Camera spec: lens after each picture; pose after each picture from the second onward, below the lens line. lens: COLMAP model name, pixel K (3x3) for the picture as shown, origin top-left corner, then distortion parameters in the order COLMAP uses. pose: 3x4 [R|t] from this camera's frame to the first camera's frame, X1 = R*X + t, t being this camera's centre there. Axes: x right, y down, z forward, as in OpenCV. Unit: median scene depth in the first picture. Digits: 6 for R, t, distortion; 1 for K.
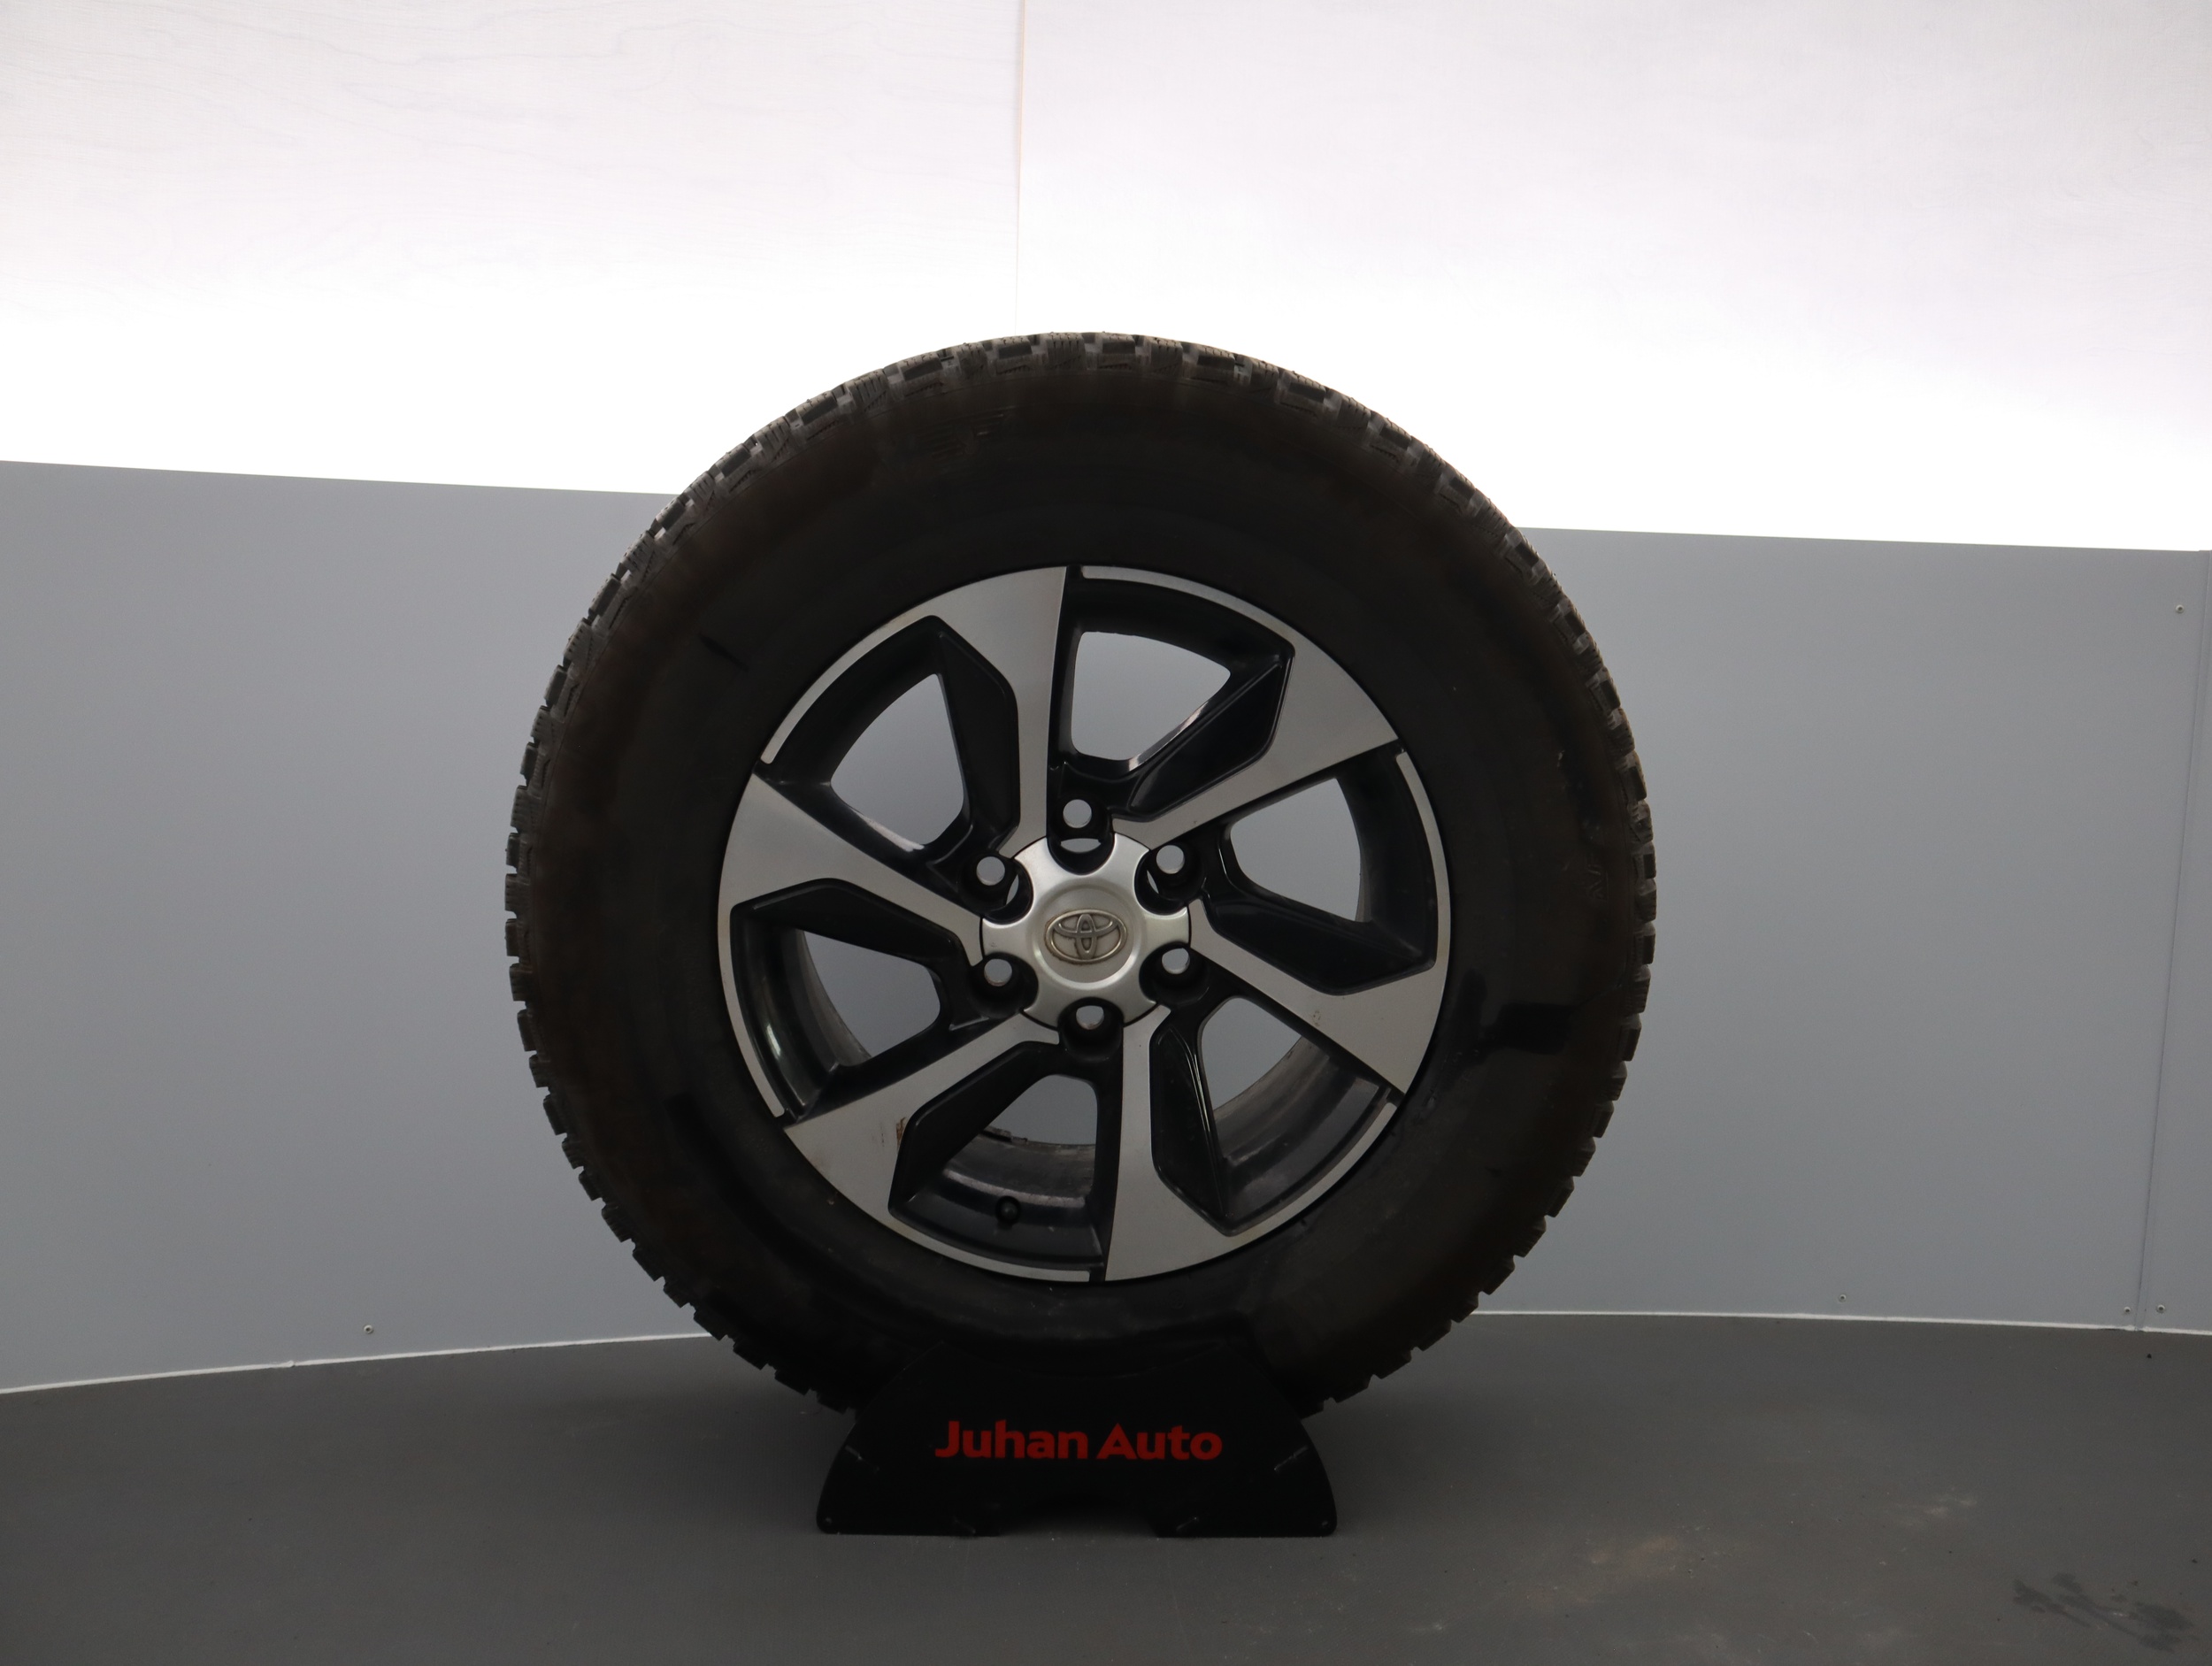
lens RADIAL K [[1738.5, 0, 1106.0], [0, 1738.5, 833.0], [0, 0, 1]] dist [-0.128274, 0.094820]
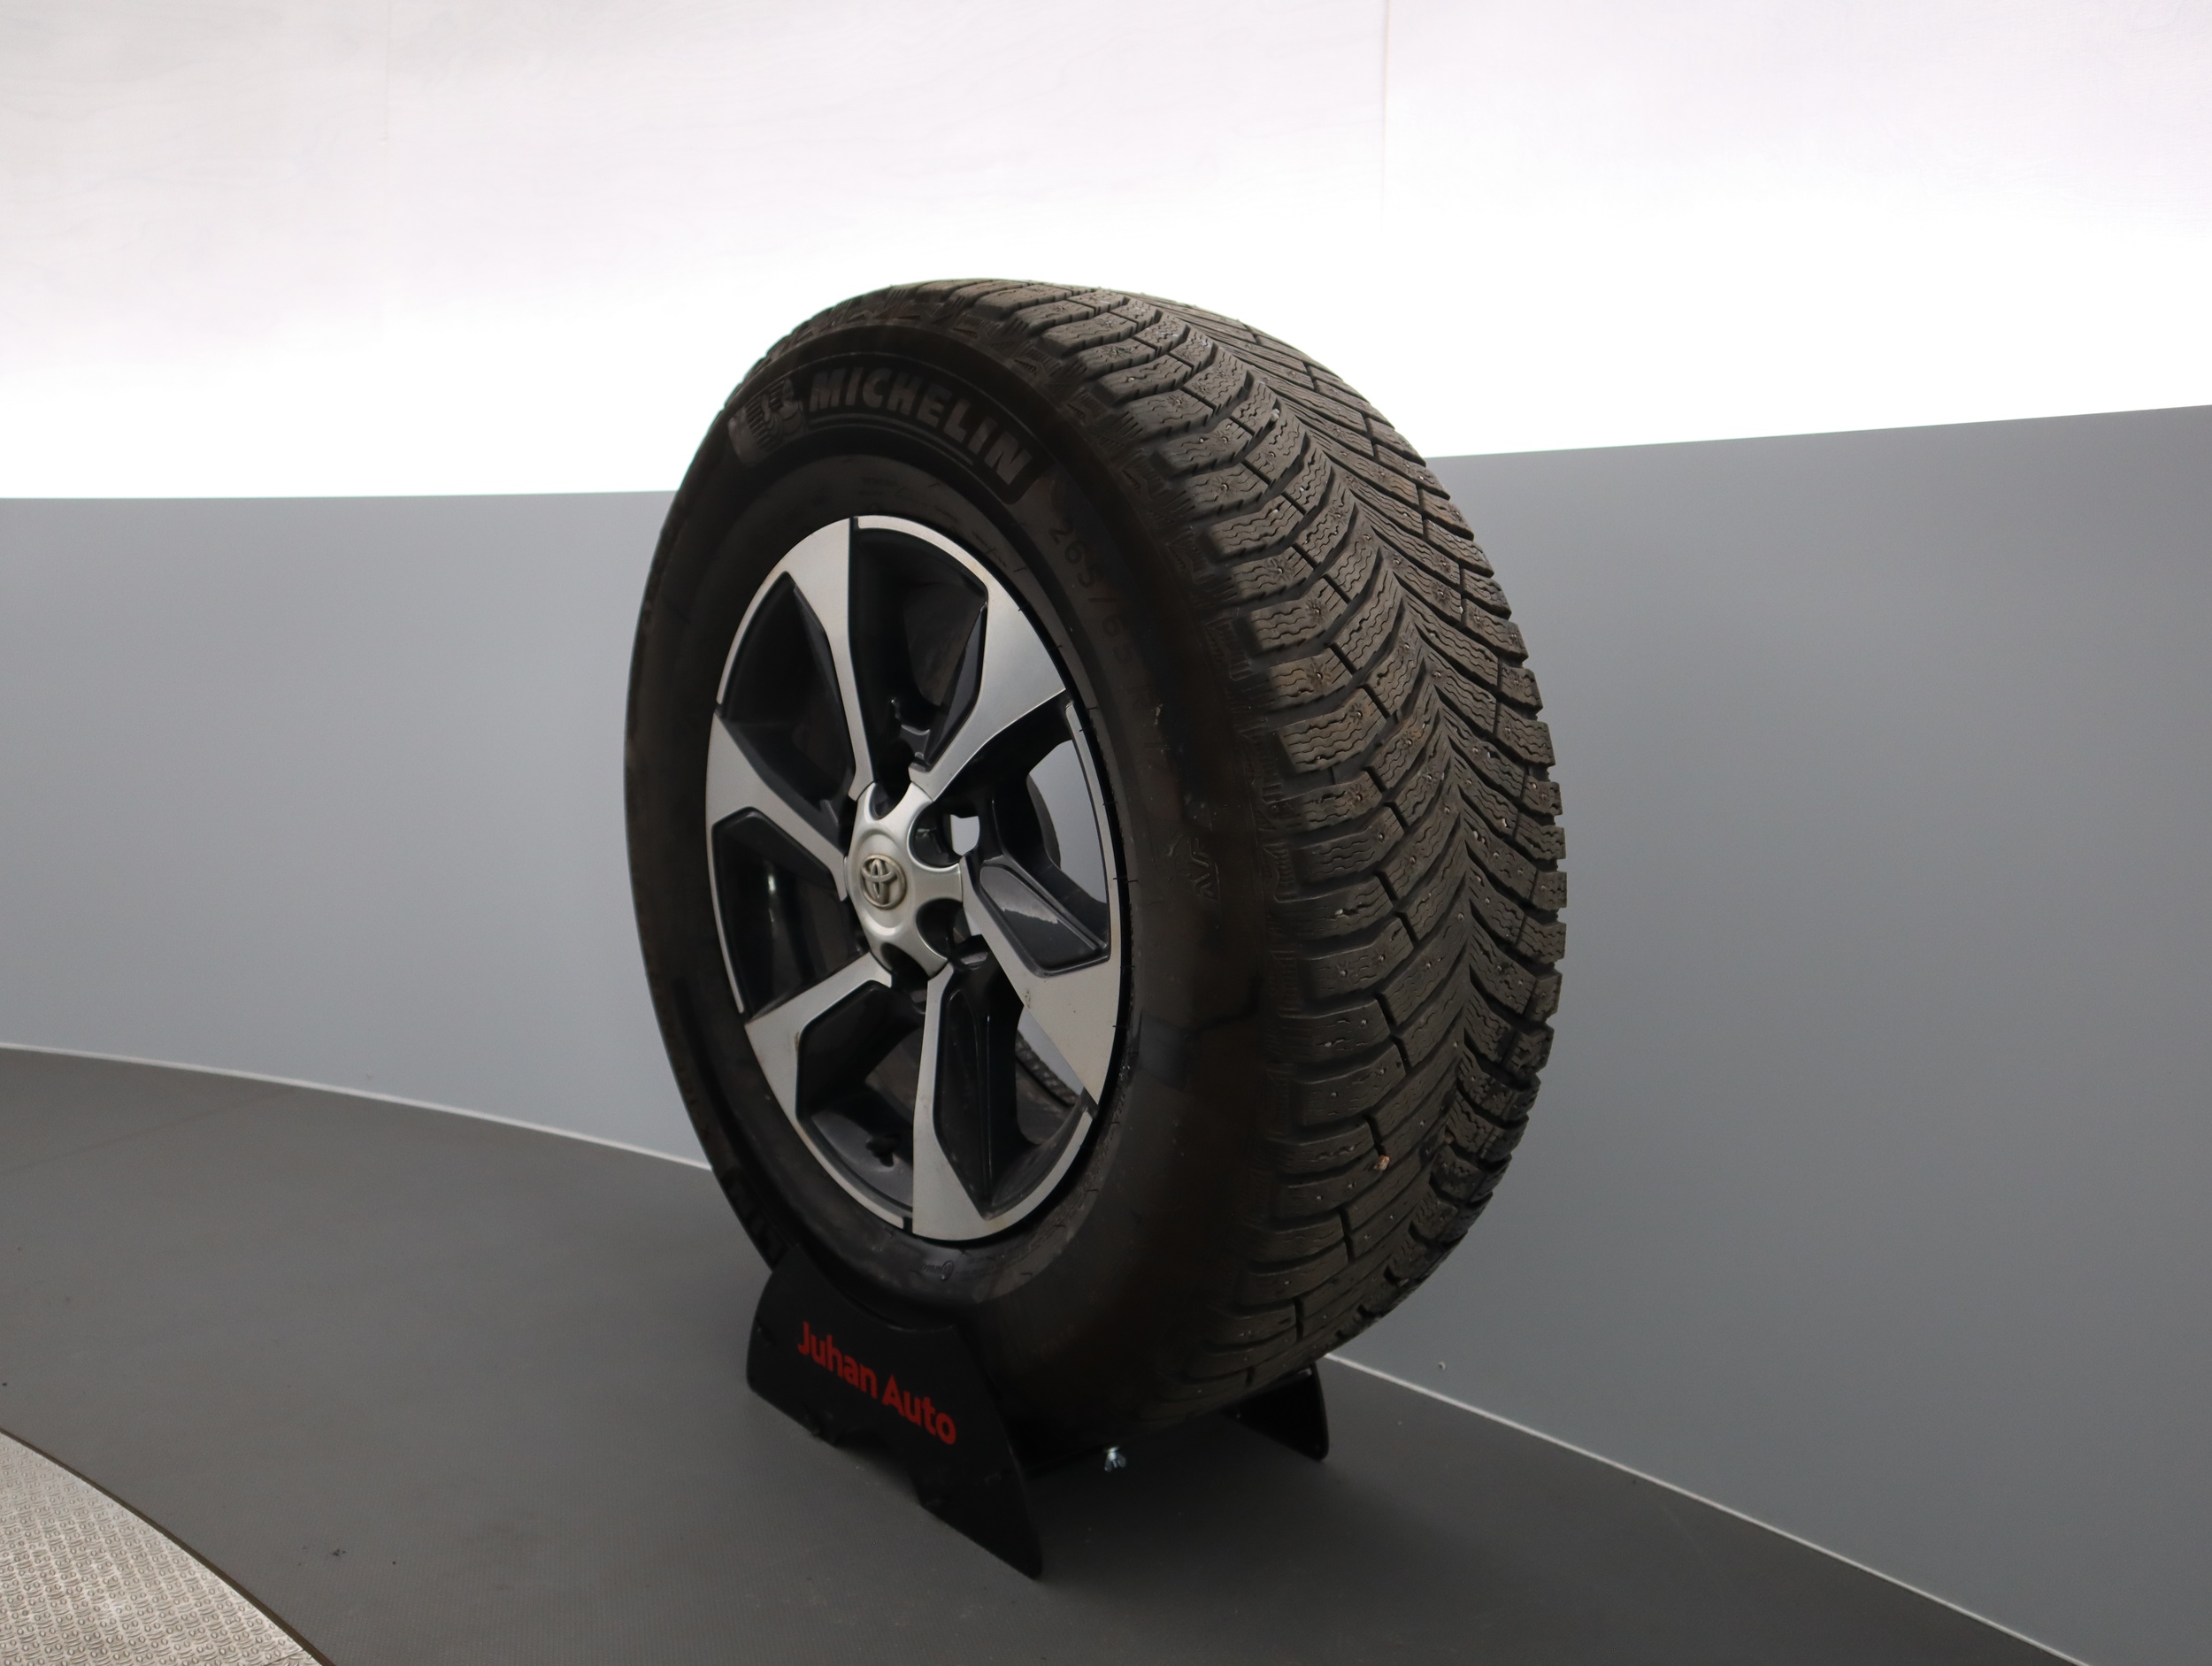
lens RADIAL K [[1738.5, 0, 1106.0], [0, 1738.5, 833.0], [0, 0, 1]] dist [-0.128274, 0.094820]
pose [[0.623210, 0.076847, -0.778270, 0.836978], [-0.088321, 0.995710, 0.027592, -0.008093], [0.777051, 0.051542, 0.627324, 0.452680]]
